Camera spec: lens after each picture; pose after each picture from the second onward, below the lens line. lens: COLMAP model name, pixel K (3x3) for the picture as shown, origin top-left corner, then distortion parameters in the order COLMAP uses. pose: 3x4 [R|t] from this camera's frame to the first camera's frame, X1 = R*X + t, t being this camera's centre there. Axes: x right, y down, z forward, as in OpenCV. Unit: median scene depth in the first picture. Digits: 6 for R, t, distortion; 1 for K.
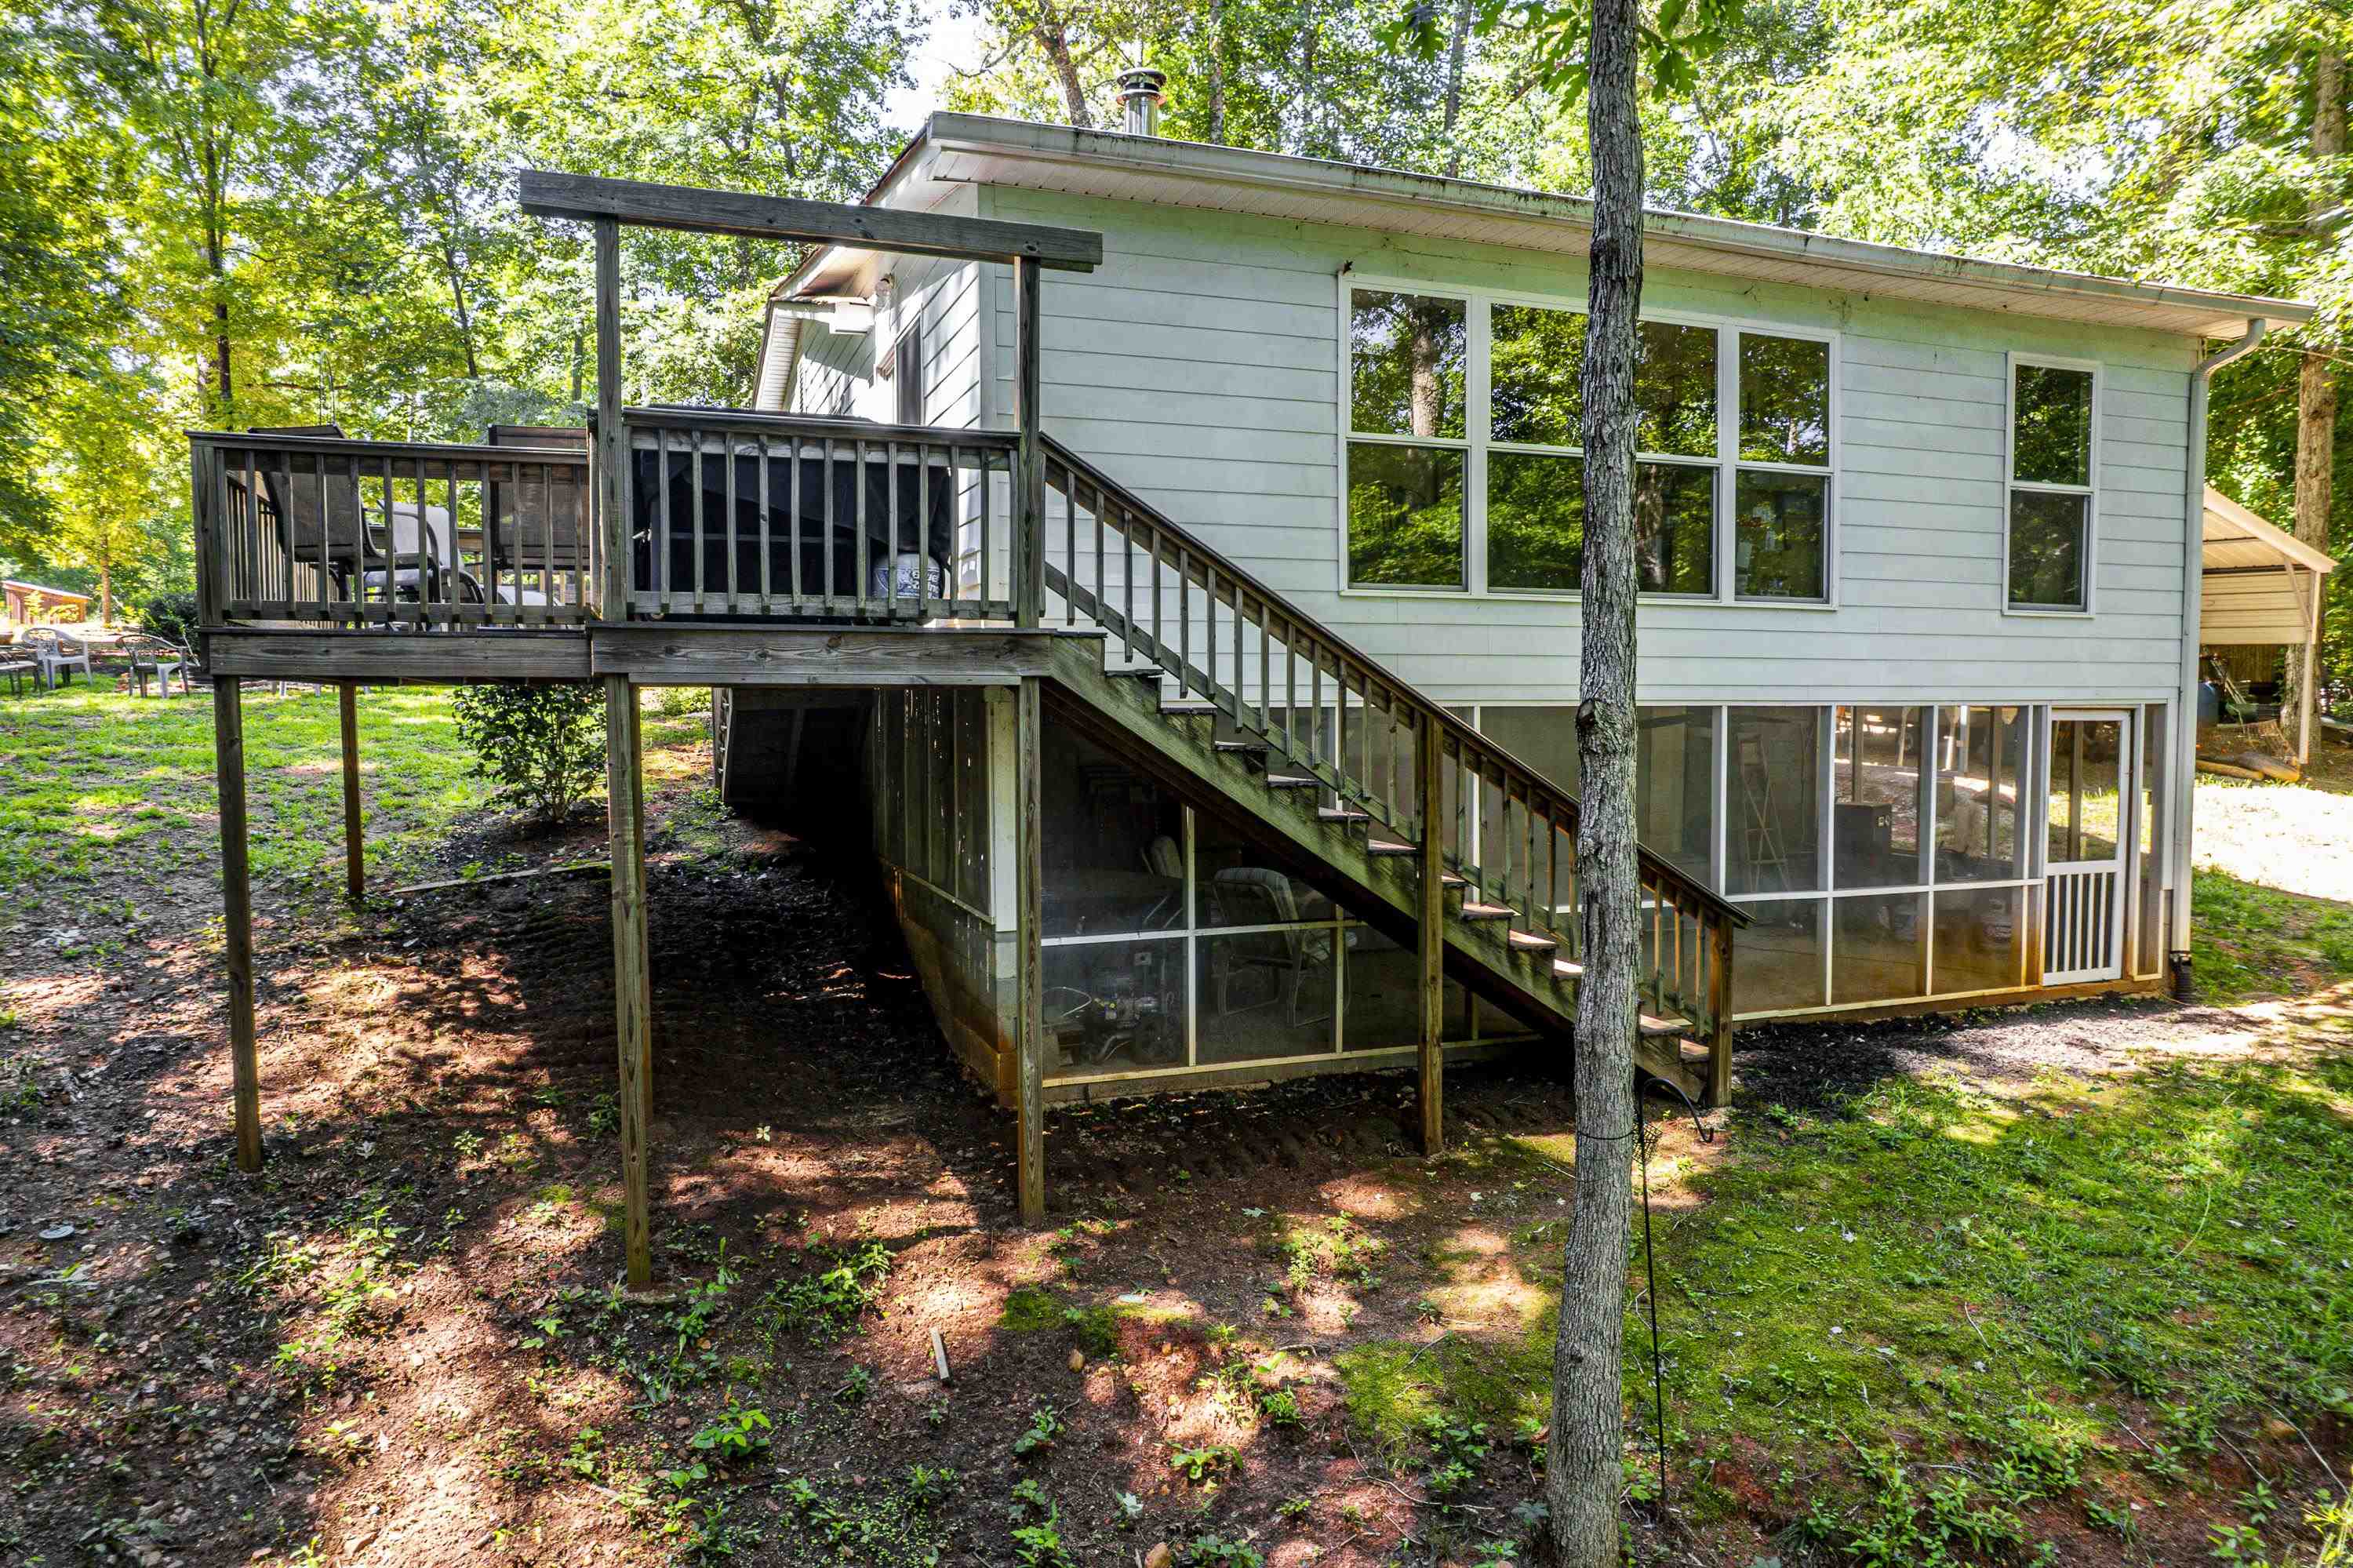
lens RADIAL K [[1491.8, 0, 1176.5], [0, 1491.8, 784.0], [0, 0, 1]] dist [-0.075073, 0.065018]
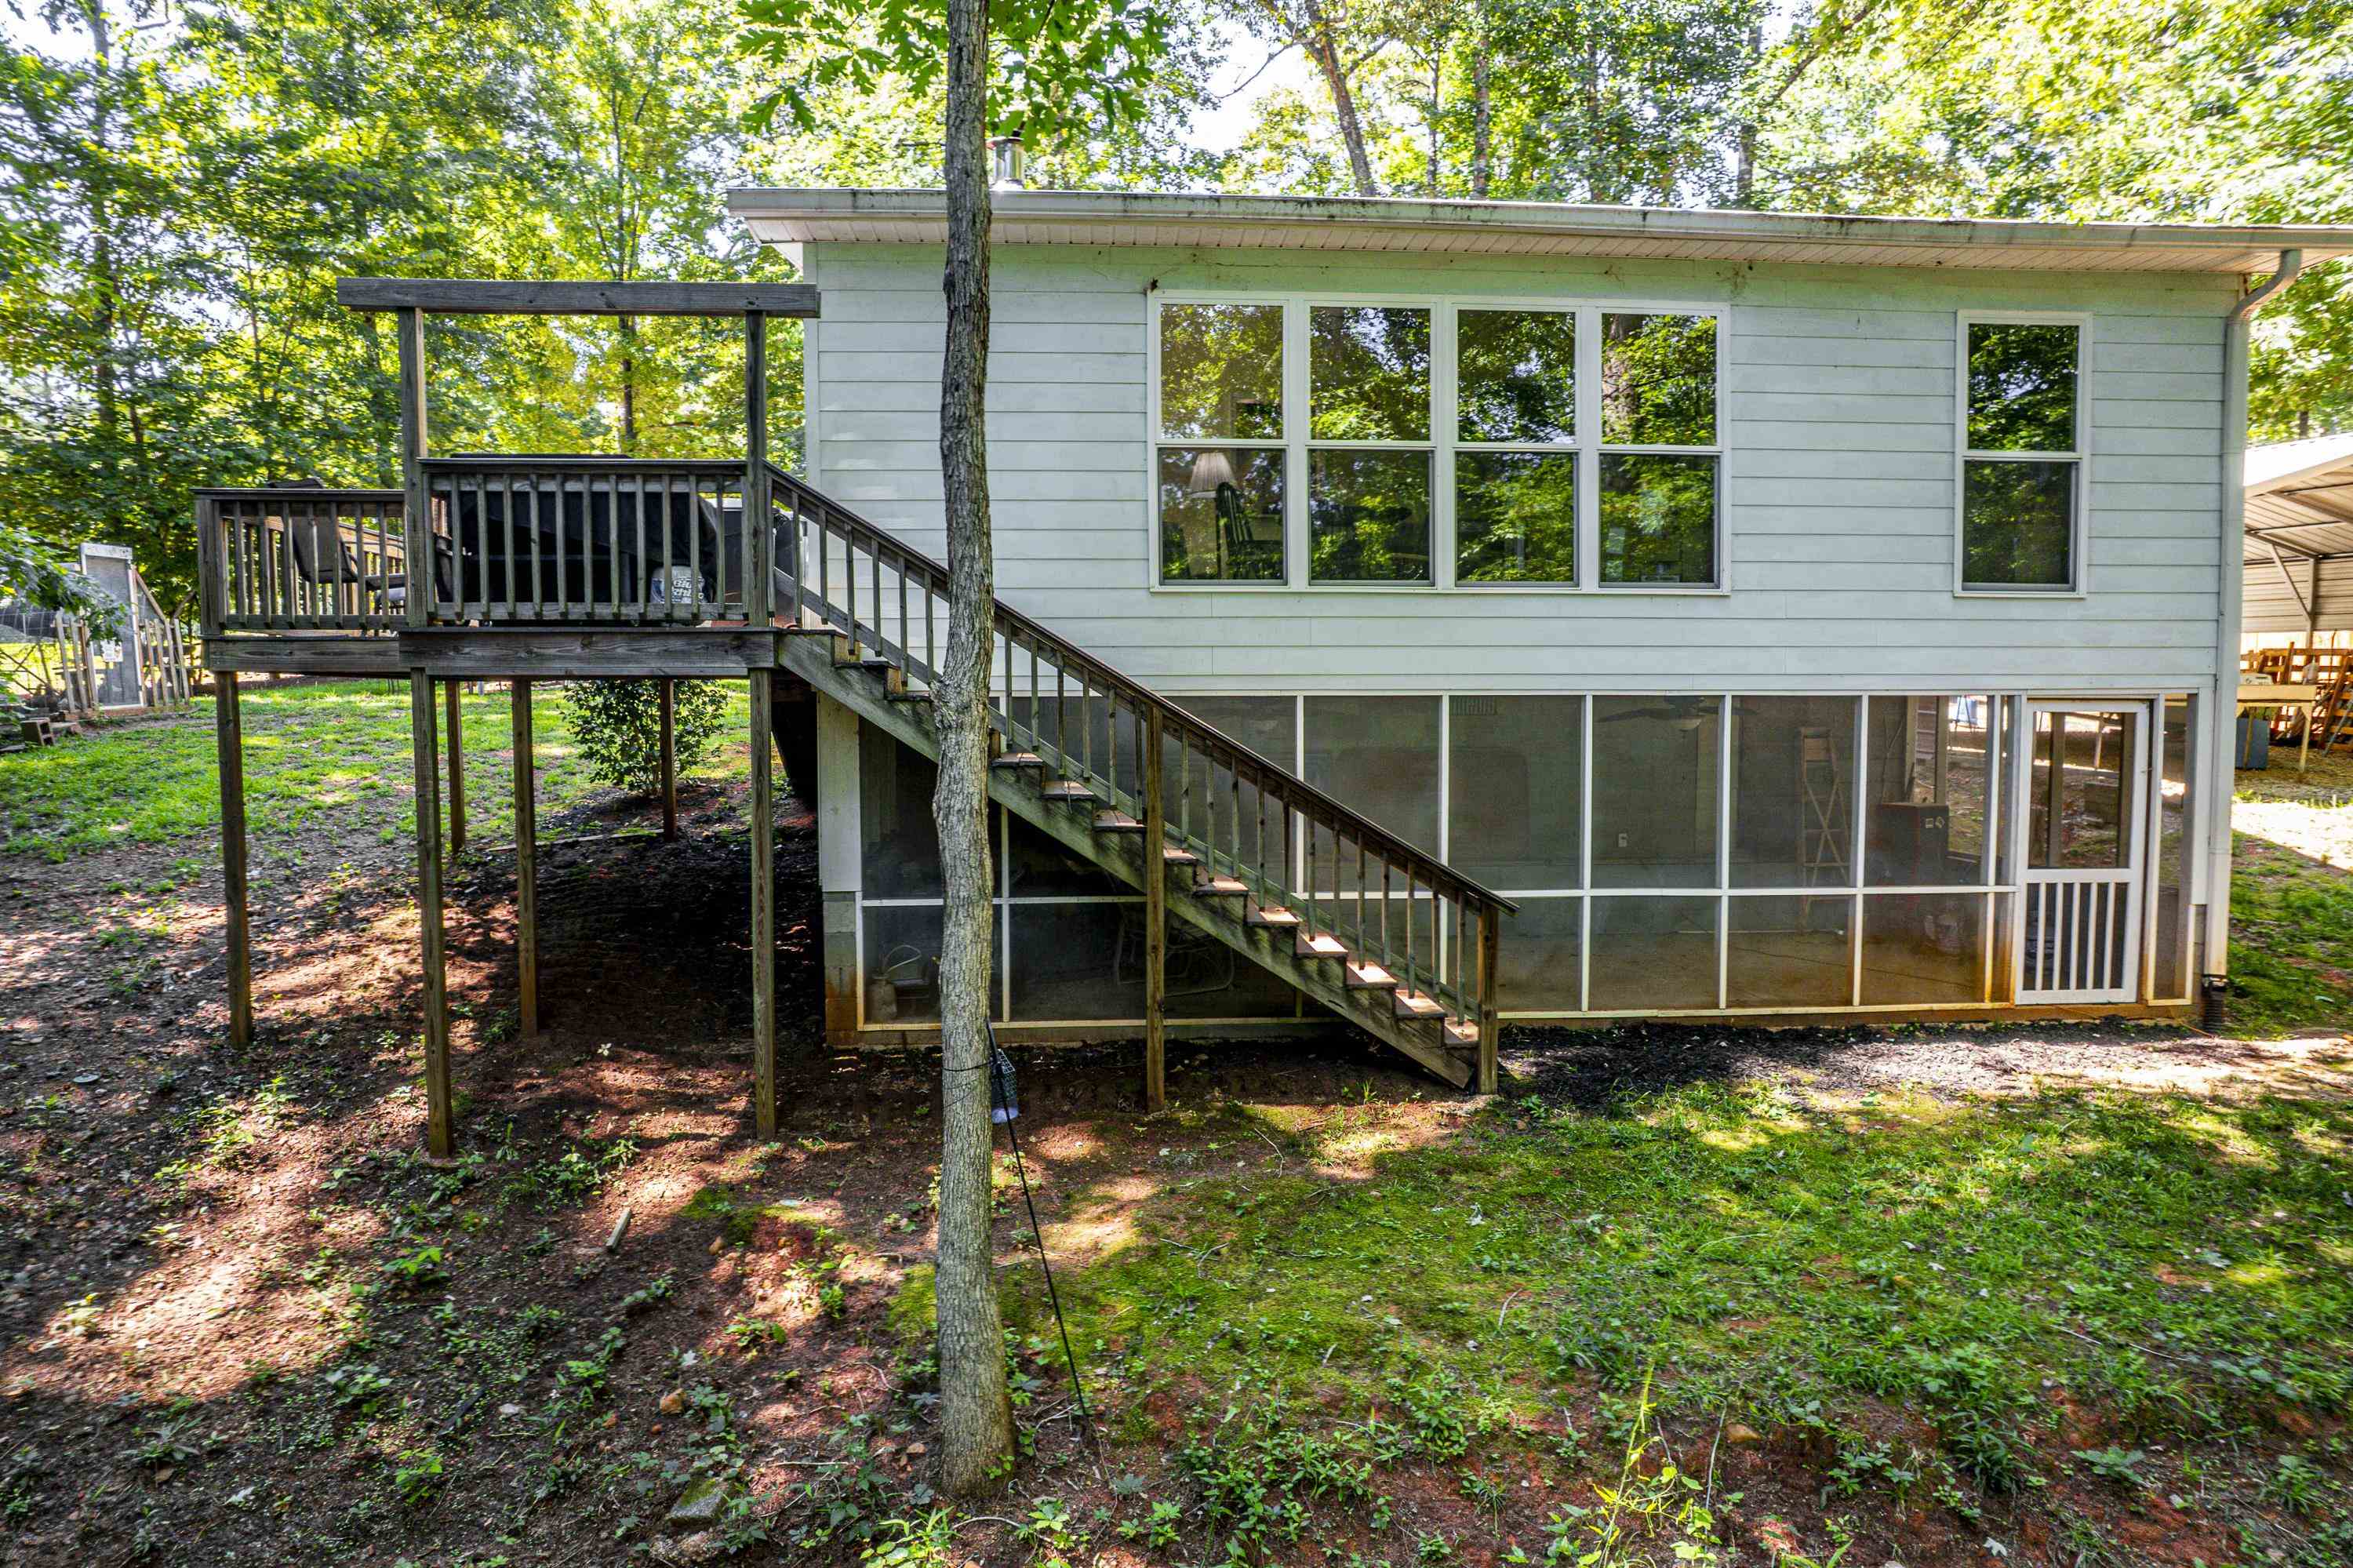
lens RADIAL K [[1491.8, 0, 1176.5], [0, 1491.8, 784.0], [0, 0, 1]] dist [-0.075073, 0.065018]
pose [[0.960688, 0.014684, -0.277243, 0.487918], [-0.014867, 0.999888, 0.001441, 0.011205], [0.277233, 0.002737, 0.960799, -0.026141]]
